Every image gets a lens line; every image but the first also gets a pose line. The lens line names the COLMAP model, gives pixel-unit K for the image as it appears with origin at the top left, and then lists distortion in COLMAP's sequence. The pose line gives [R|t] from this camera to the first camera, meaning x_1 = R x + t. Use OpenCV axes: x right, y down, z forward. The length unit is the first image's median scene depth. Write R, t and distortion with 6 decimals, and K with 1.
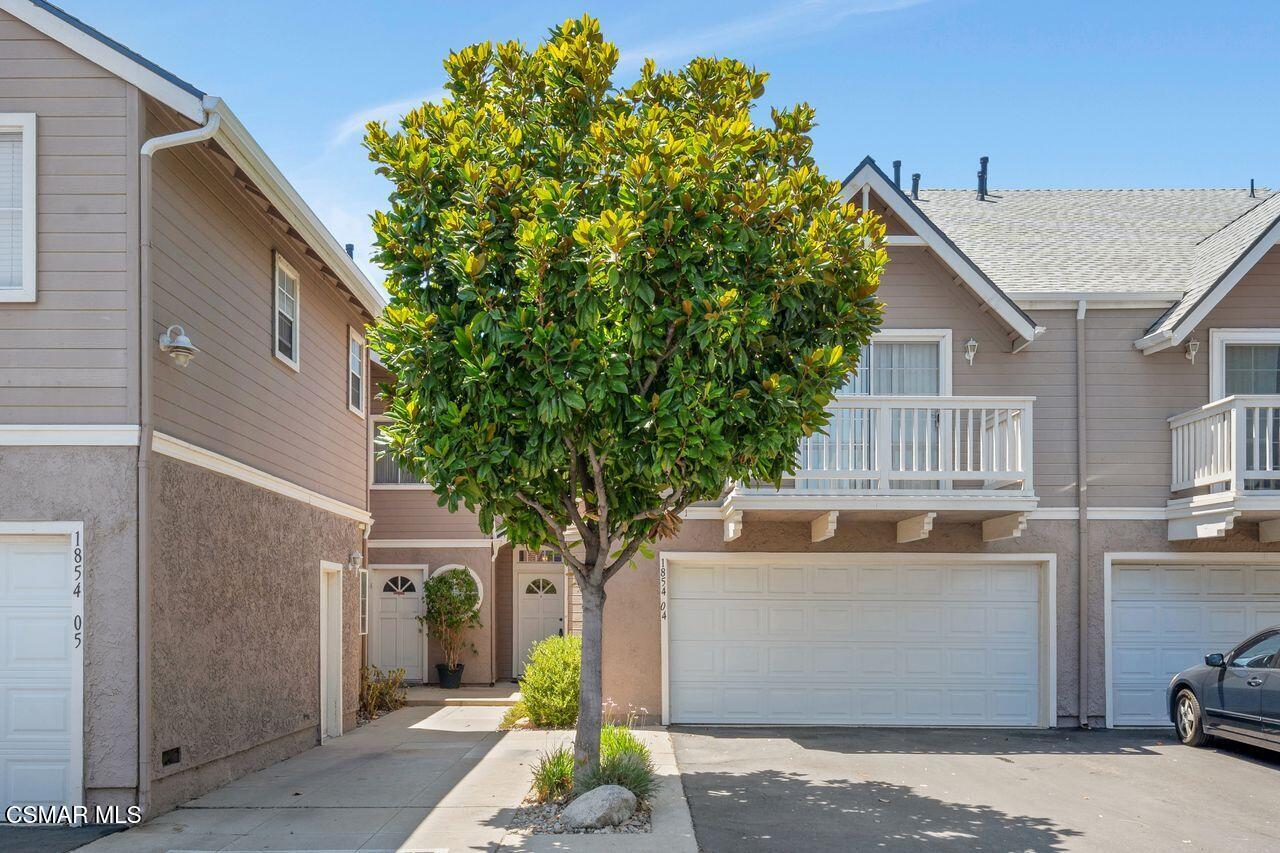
lens RADIAL K [[1047.2, 0, 638.9], [0, 1047.2, 436.9], [0, 0, 1]] dist [-0.009166, -0.004780]
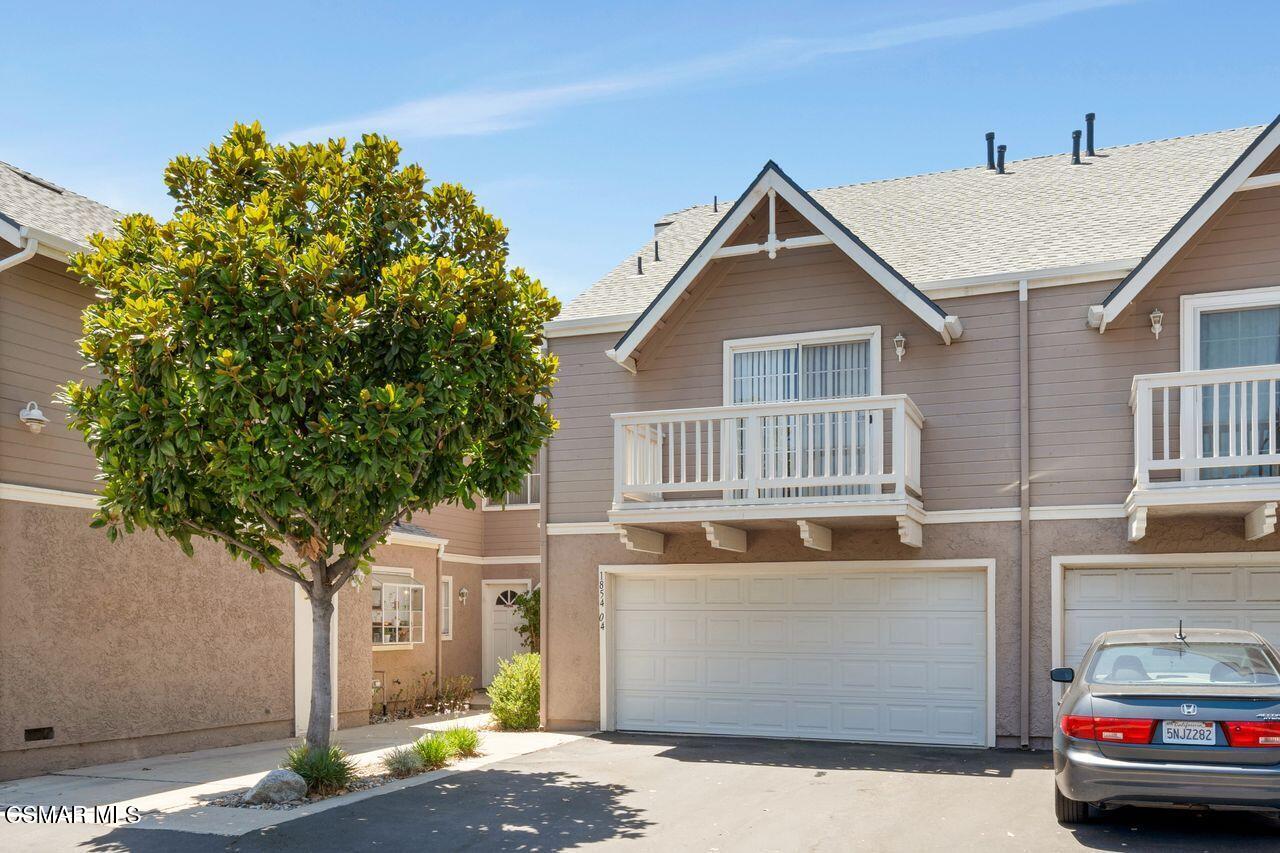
lens RADIAL K [[1102.9, 0, 640.0], [0, 1102.9, 426.5], [0, 0, 1]] dist [-0.001523, -0.000233]
pose [[0.935088, -0.063727, -0.348639, 0.450451], [0.059570, 0.997967, -0.022643, -0.001185], [0.349373, 0.000405, 0.936983, -0.019544]]
